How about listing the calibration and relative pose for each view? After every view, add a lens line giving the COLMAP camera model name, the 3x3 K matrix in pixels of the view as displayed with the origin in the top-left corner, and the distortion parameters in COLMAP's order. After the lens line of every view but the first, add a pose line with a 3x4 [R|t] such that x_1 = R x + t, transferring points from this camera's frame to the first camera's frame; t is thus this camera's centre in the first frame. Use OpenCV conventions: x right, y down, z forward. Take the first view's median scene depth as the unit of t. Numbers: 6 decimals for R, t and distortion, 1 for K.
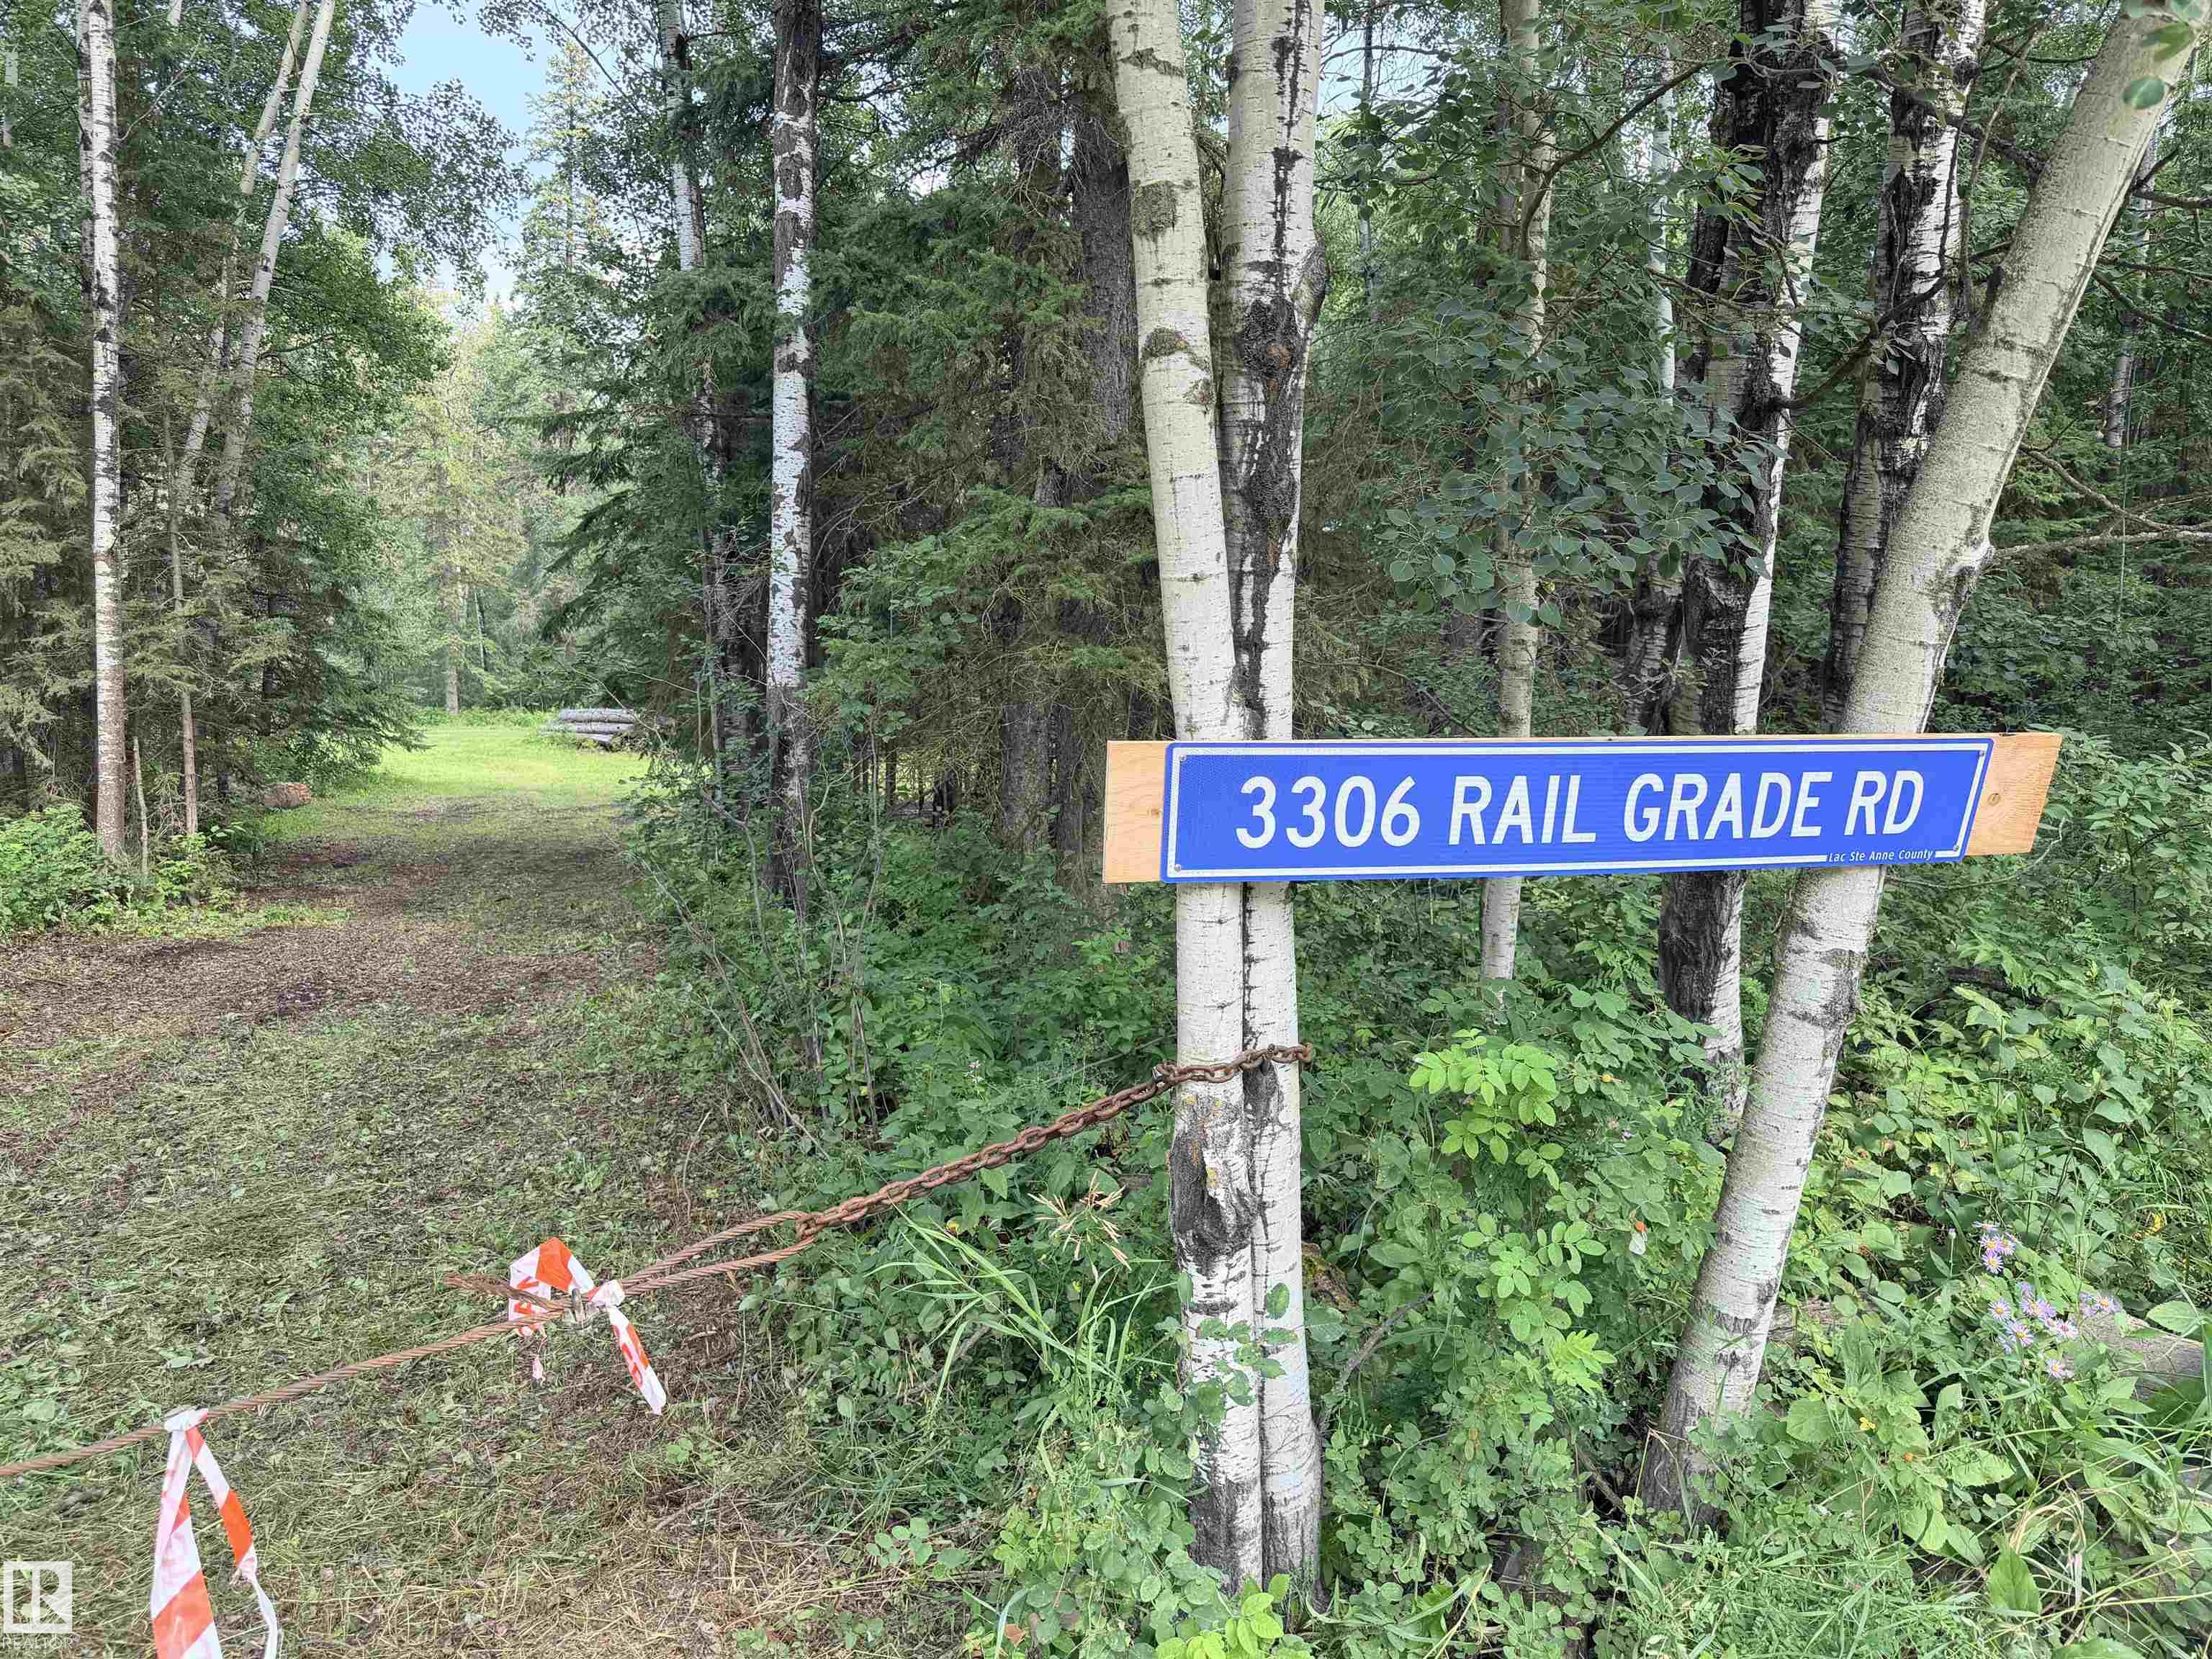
lens RADIAL K [[1588.7, 0, 1106.7], [0, 1588.7, 829.4], [0, 0, 1]] dist [0.002994, -0.008806]
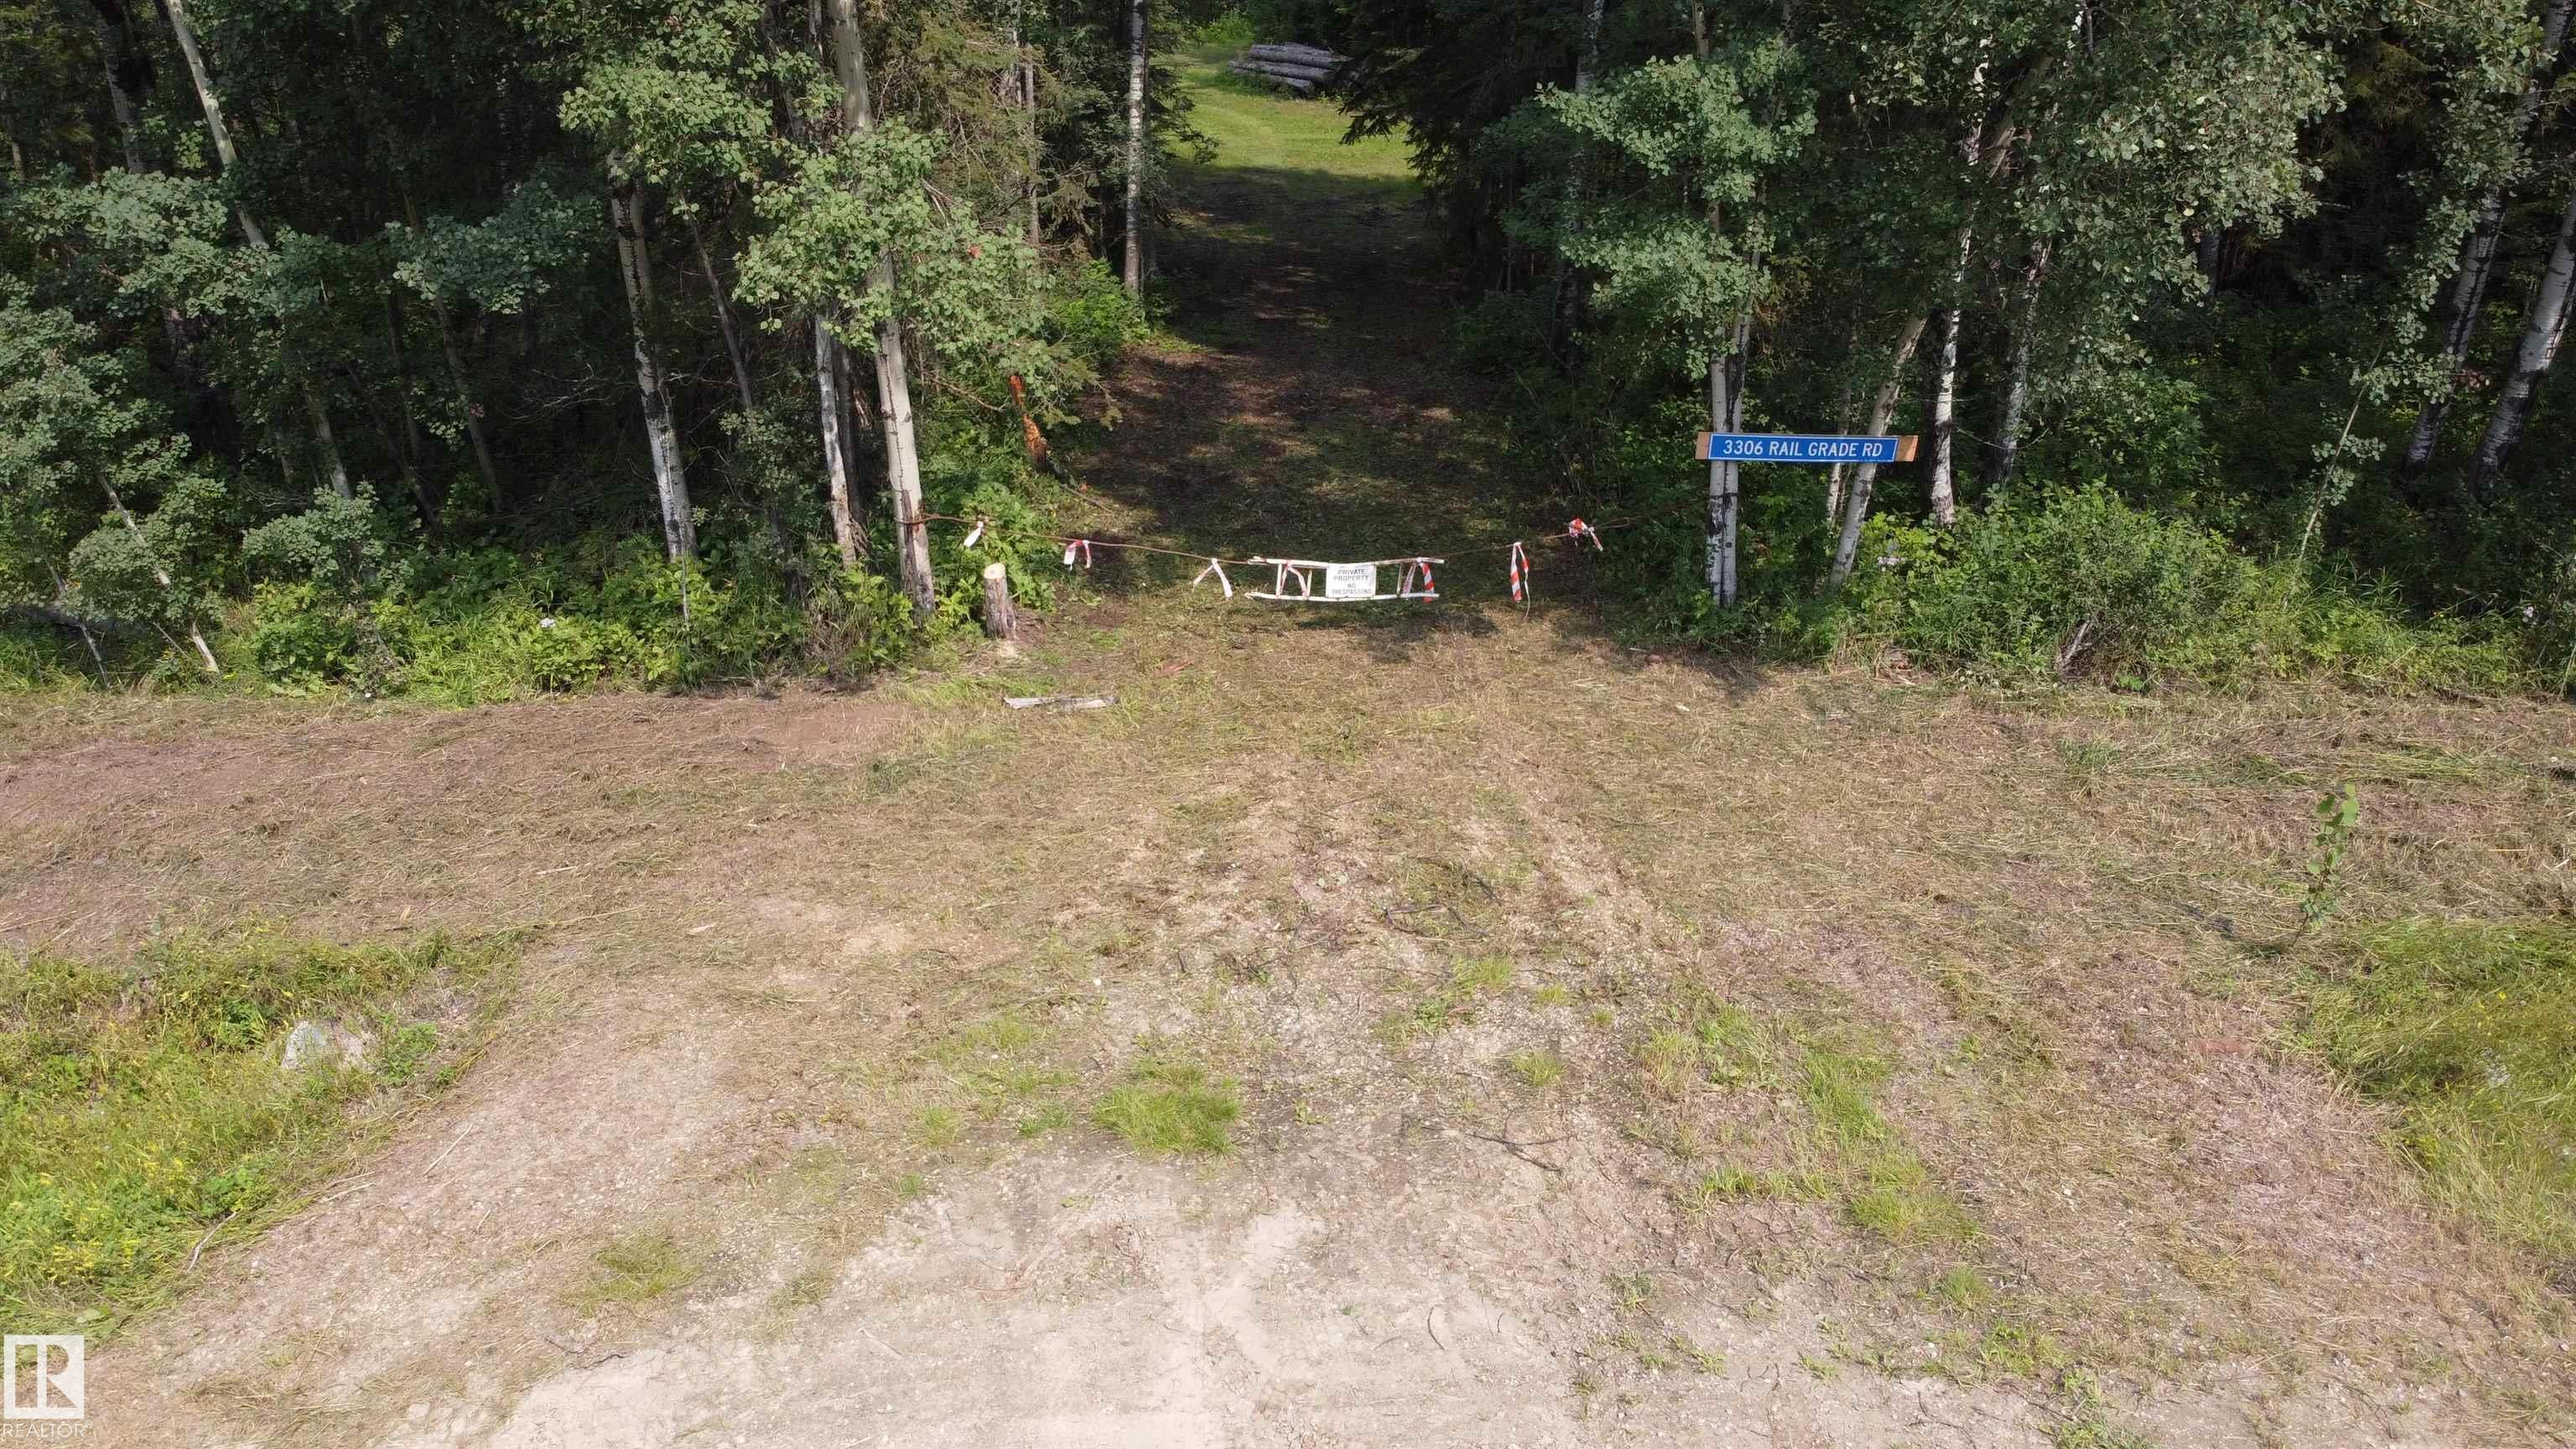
lens RADIAL K [[1959.9, 0, 1293.9], [0, 1959.9, 726.3], [0, 0, 1]] dist [0.000299, -0.005086]
pose [[0.965701, 0.107752, -0.236245, 0.081018], [-0.031564, 0.951799, 0.305093, -0.252237], [0.257732, -0.287172, 0.922554, -1.321823]]
